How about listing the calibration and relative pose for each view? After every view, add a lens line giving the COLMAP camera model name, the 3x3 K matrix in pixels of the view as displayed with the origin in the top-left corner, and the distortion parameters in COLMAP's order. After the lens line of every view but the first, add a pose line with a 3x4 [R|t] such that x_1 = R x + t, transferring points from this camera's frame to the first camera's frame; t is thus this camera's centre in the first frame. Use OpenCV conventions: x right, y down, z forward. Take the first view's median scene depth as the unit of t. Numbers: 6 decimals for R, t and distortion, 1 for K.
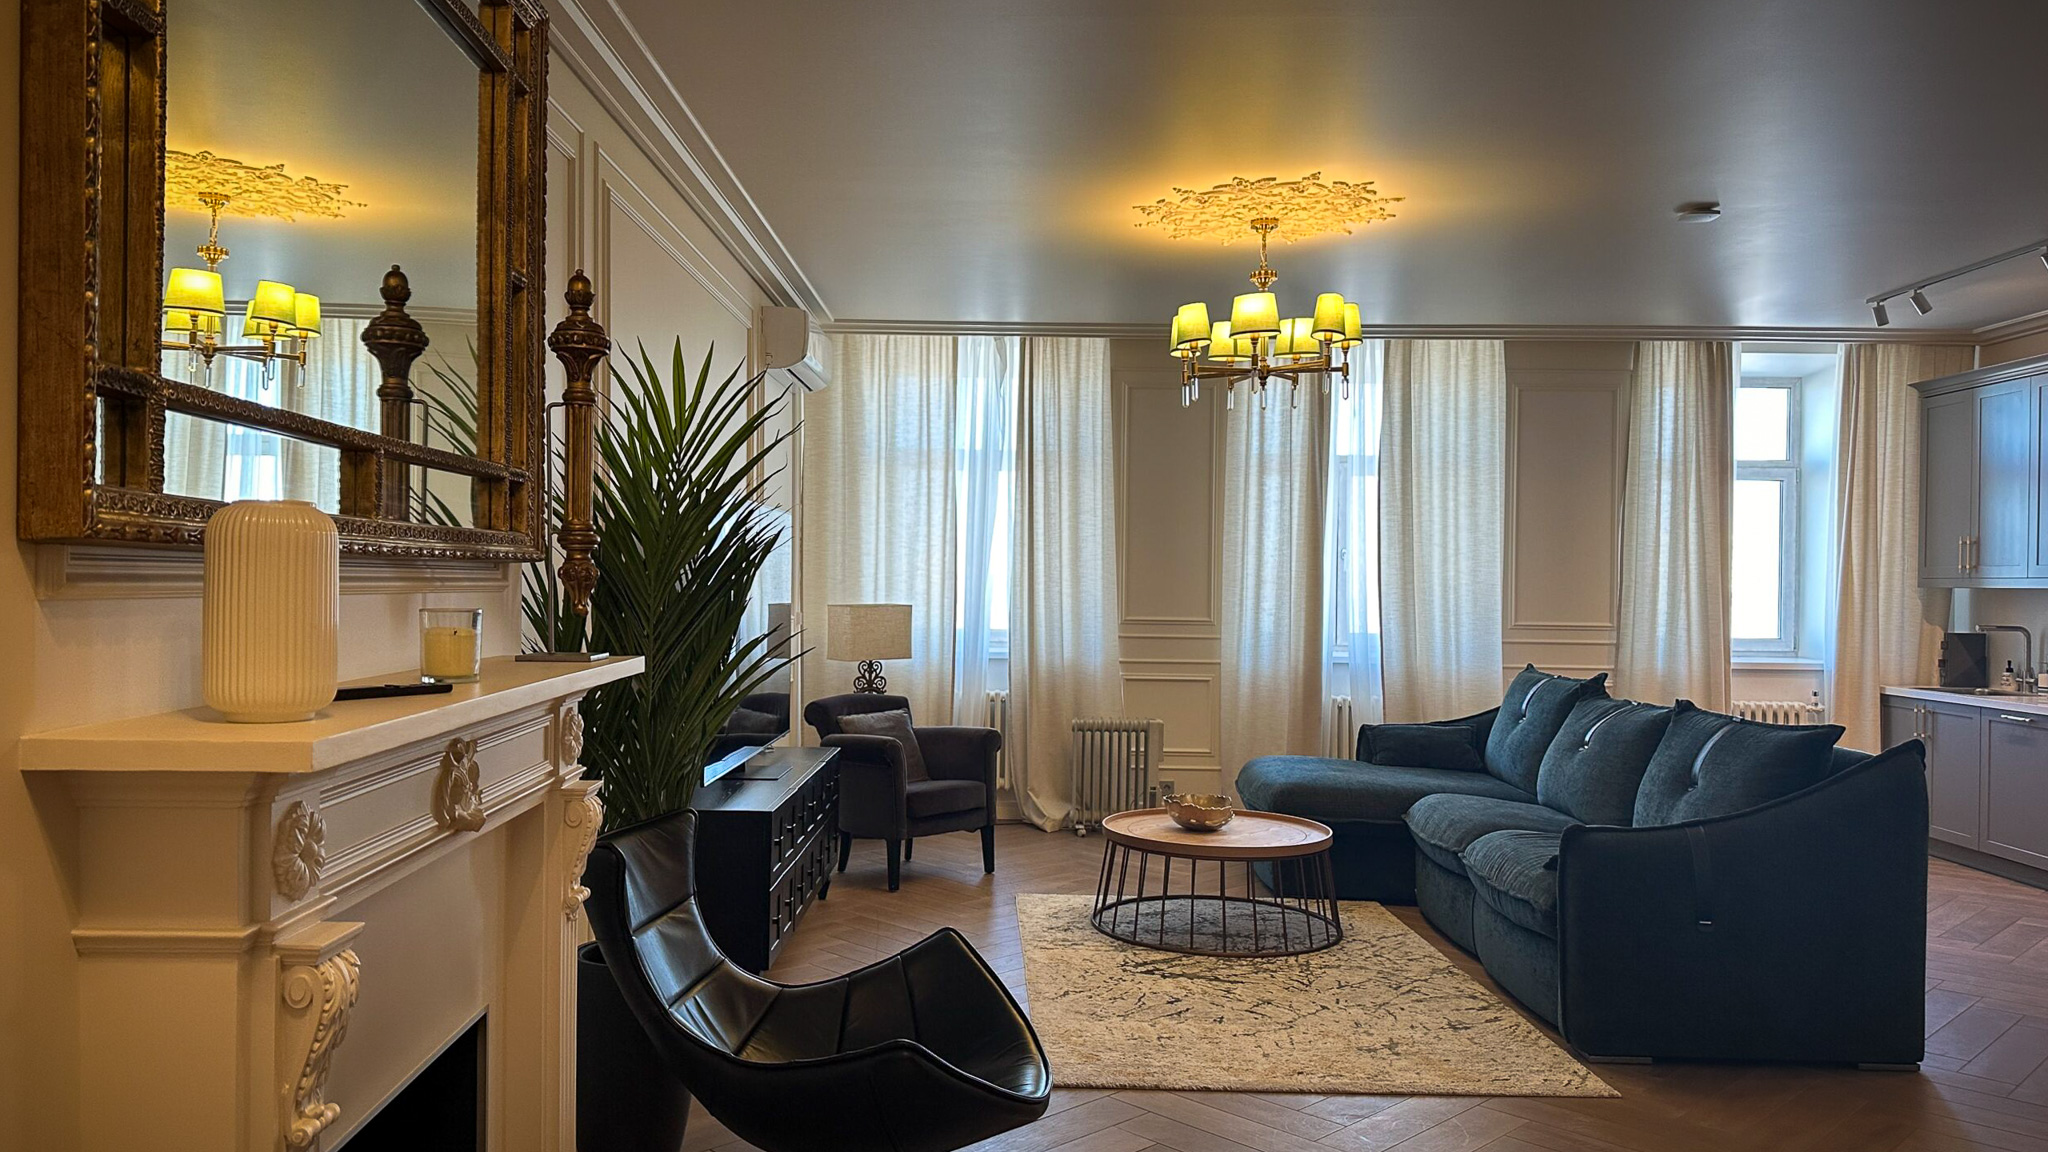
lens RADIAL K [[1424.5, 0, 1024.0], [0, 1424.5, 576.0], [0, 0, 1]] dist [0.156554, -0.245883]
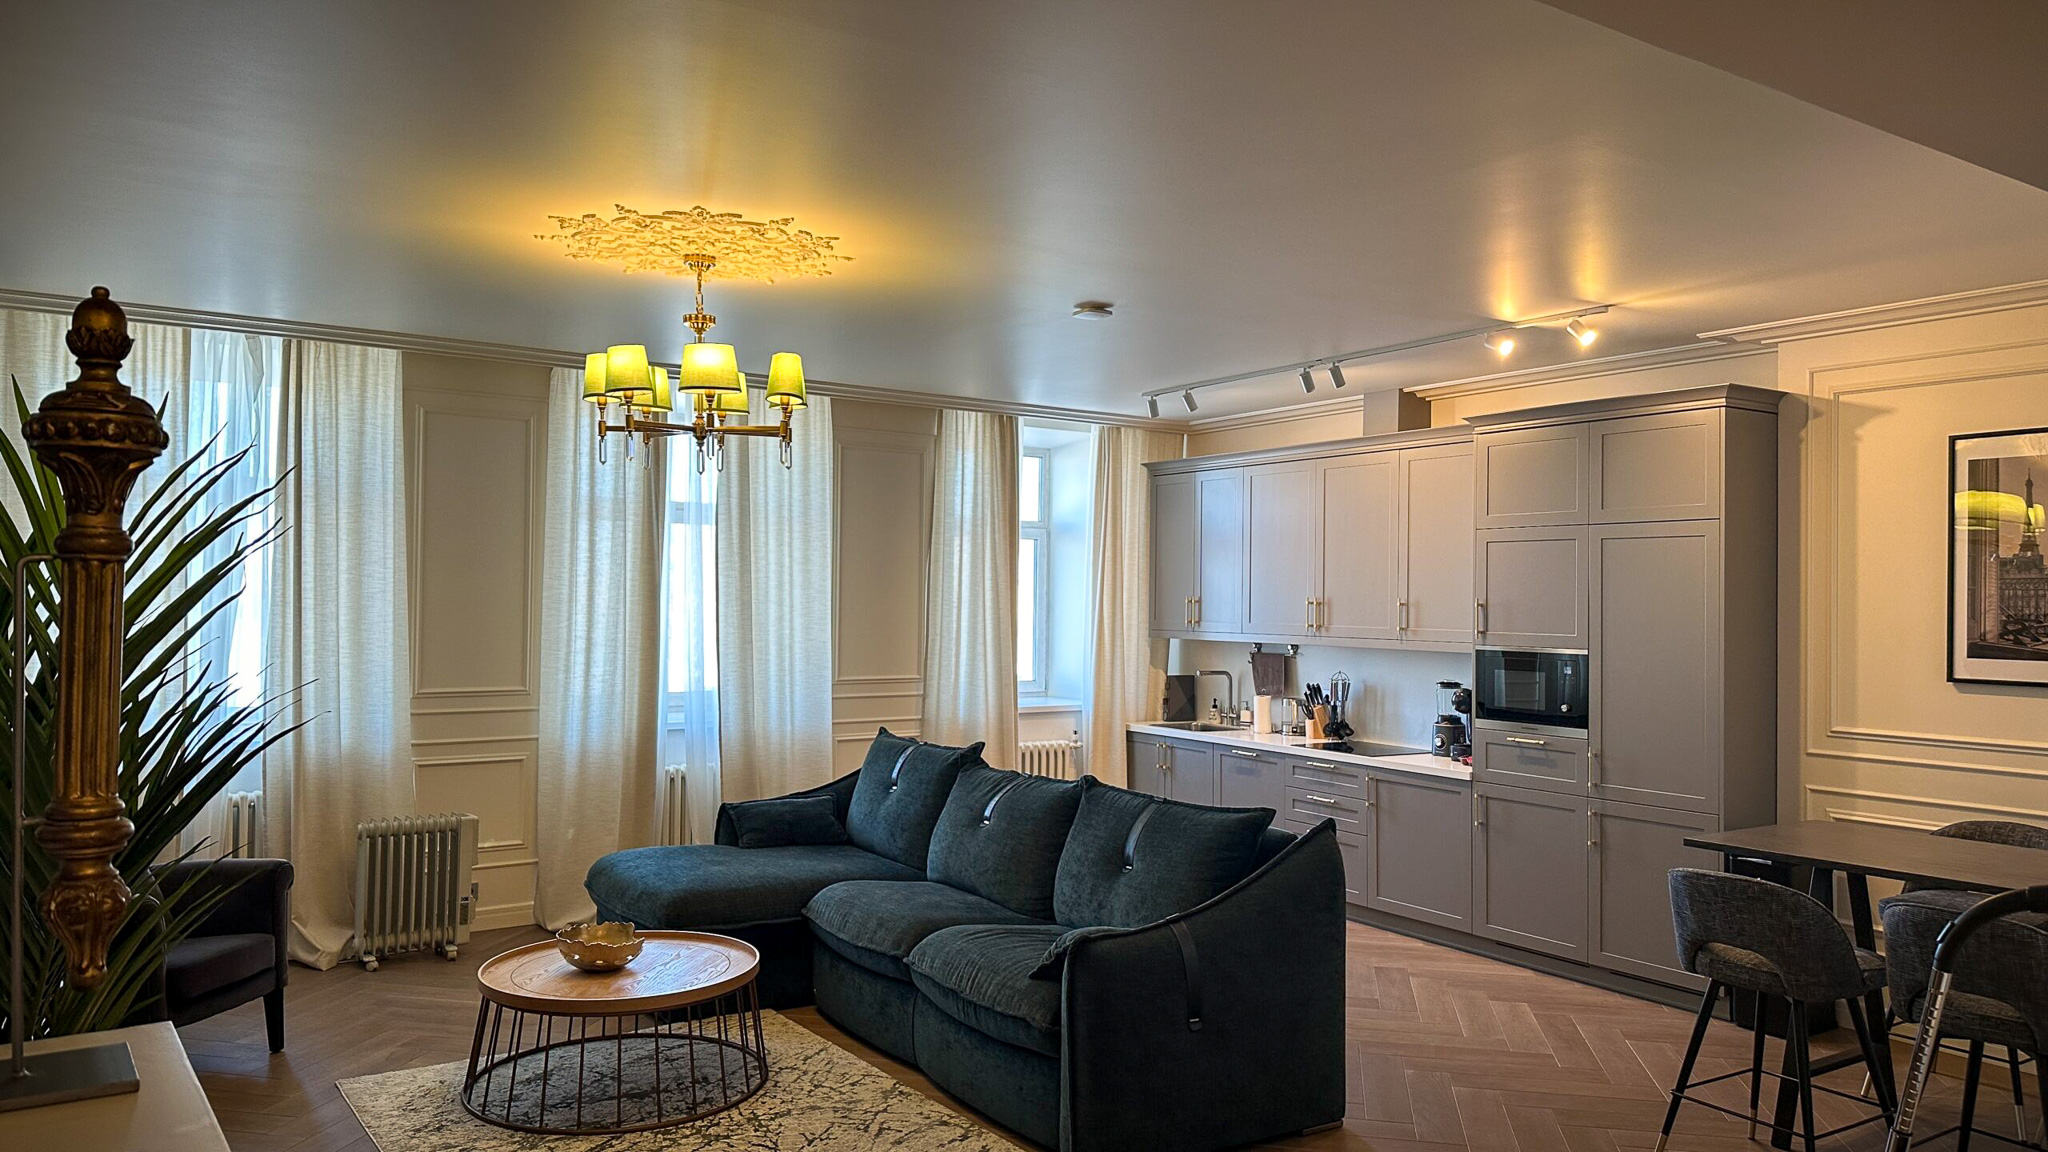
lens RADIAL K [[1392.3, 0, 1024.0], [0, 1392.3, 576.0], [0, 0, 1]] dist [0.155549, -0.227407]
pose [[0.834978, 0.010160, 0.550190, -0.091157], [-0.006606, 0.999943, -0.008439, -0.032615], [-0.550244, 0.003412, 0.834997, 0.123404]]
